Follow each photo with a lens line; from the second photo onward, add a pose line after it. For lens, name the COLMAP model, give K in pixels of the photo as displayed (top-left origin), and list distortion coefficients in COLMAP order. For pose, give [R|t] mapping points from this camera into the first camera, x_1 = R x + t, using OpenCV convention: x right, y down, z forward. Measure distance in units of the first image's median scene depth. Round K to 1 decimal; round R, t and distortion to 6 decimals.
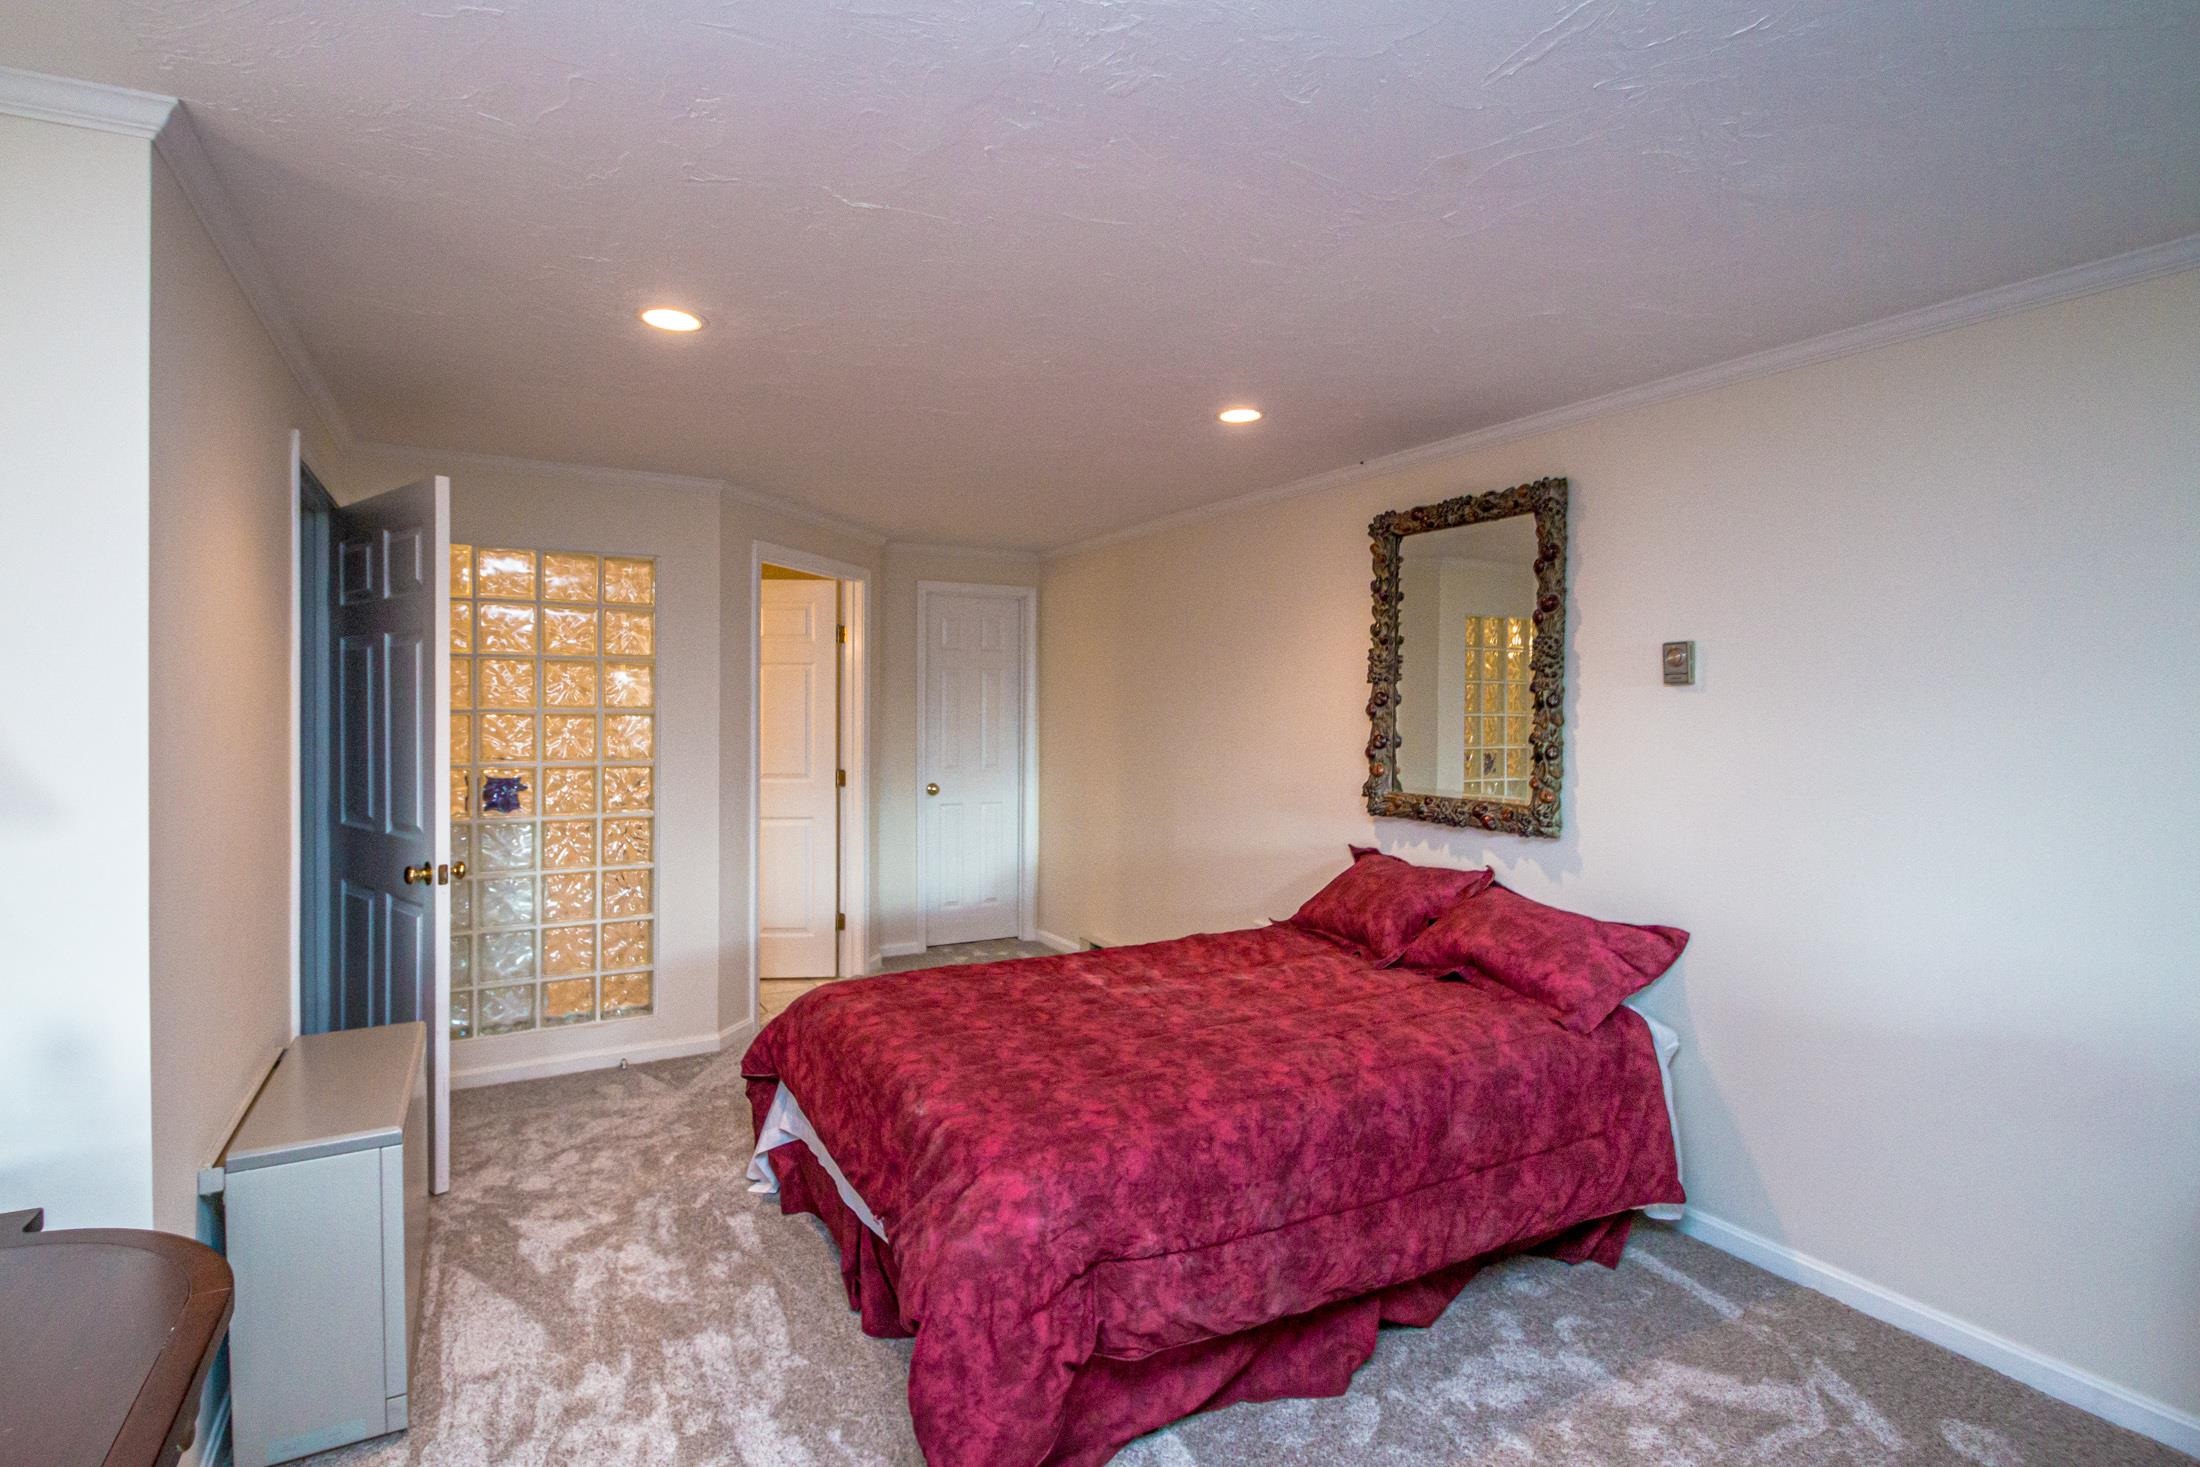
lens RADIAL K [[1071.2, 0, 1115.8], [0, 1071.2, 721.7], [0, 0, 1]] dist [0.003139, -0.005299]
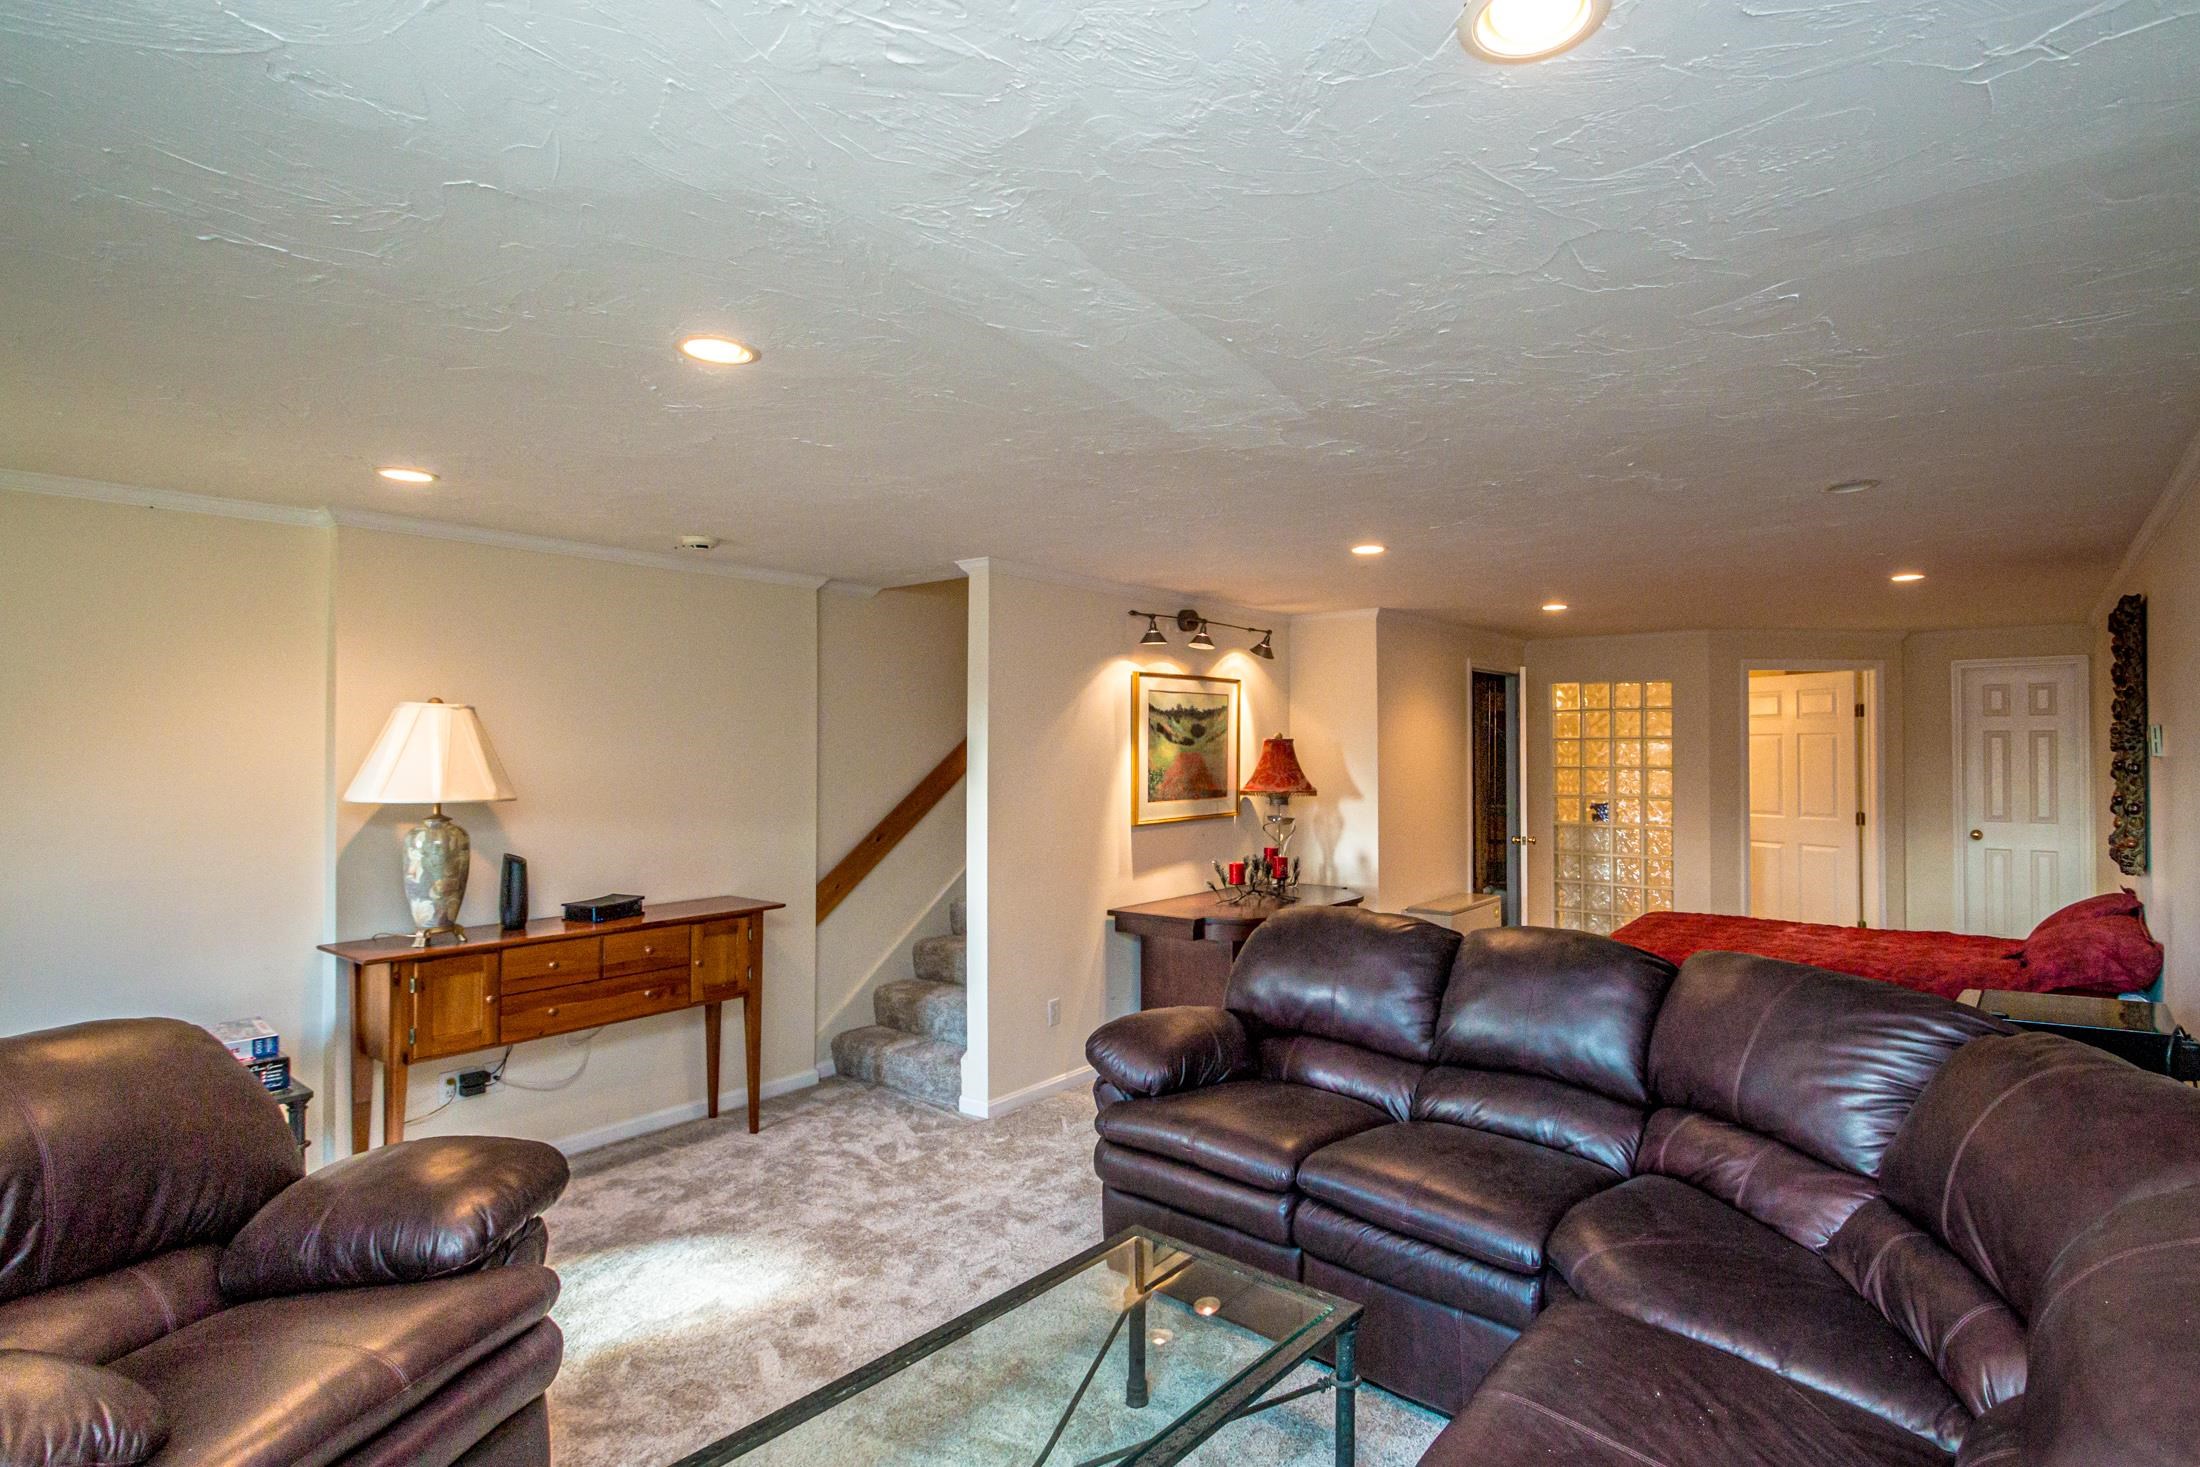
lens RADIAL K [[1071.2, 0, 1115.5], [0, 1071.2, 737.9], [0, 0, 1]] dist [0.003139, -0.005299]
pose [[0.355606, -0.018762, -0.934448, 0.928382], [-0.009295, 0.999678, -0.023609, -0.010528], [0.934590, 0.017081, 0.355317, -0.481566]]
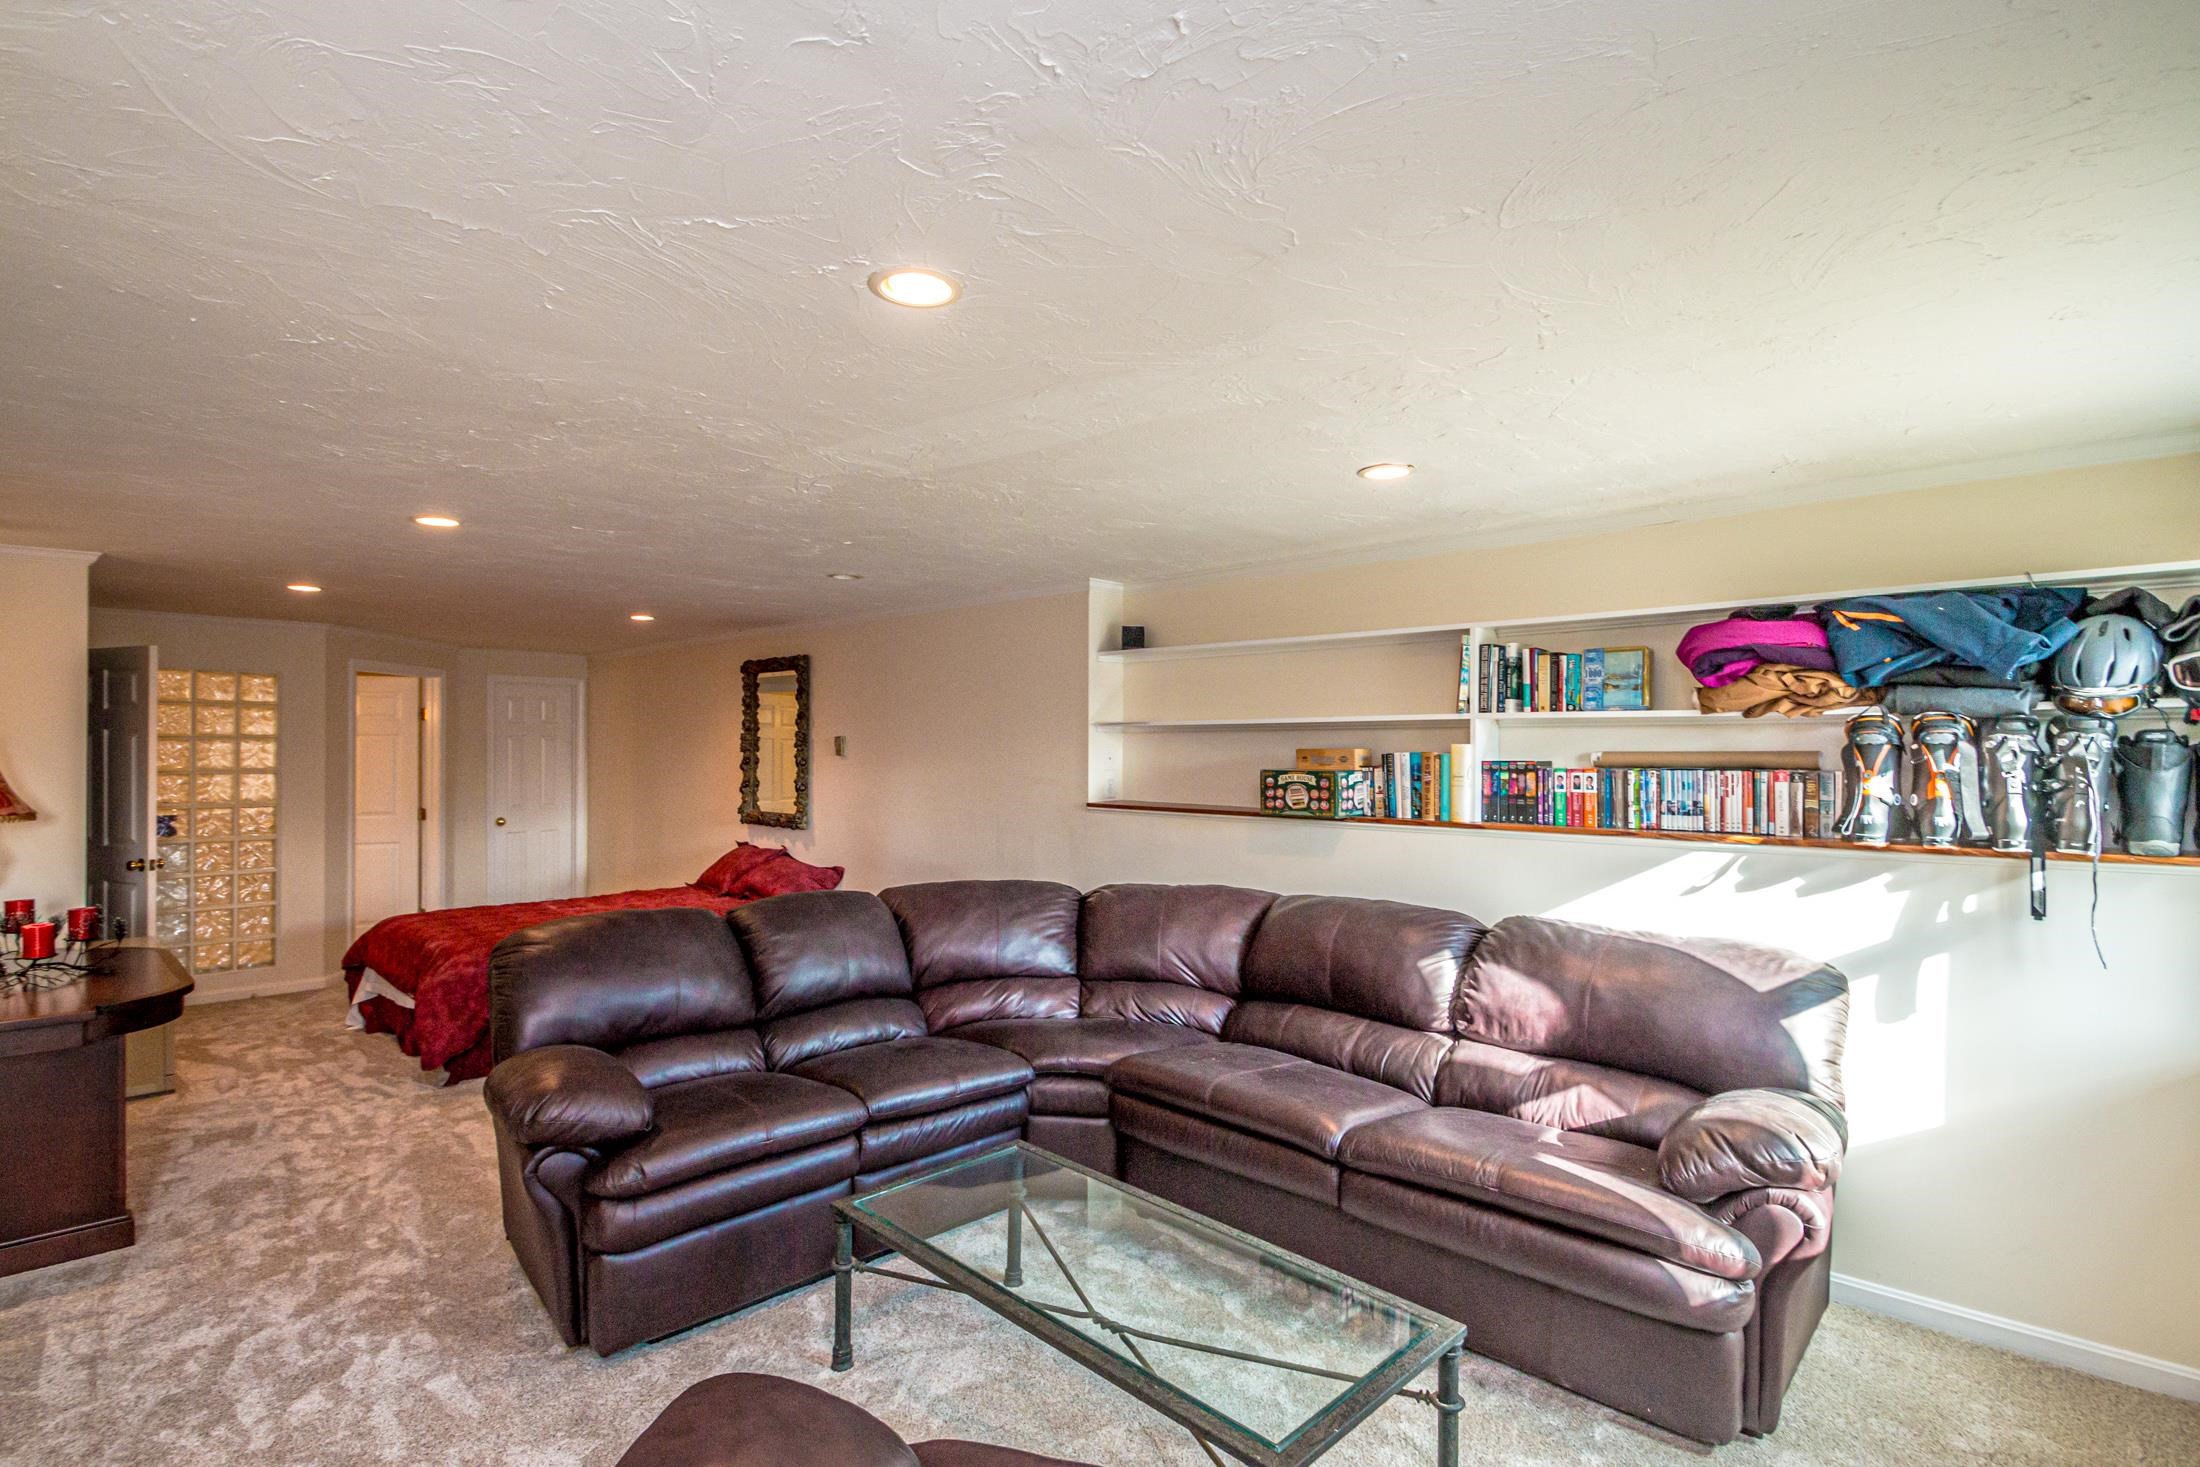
lens RADIAL K [[1071.2, 0, 1108.8], [0, 1071.2, 743.6], [0, 0, 1]] dist [0.003139, -0.005299]
pose [[0.959219, -0.004667, 0.282626, 0.320231], [0.010105, 0.999791, -0.017784, -0.010519], [-0.282484, 0.019914, 0.959065, -0.926707]]
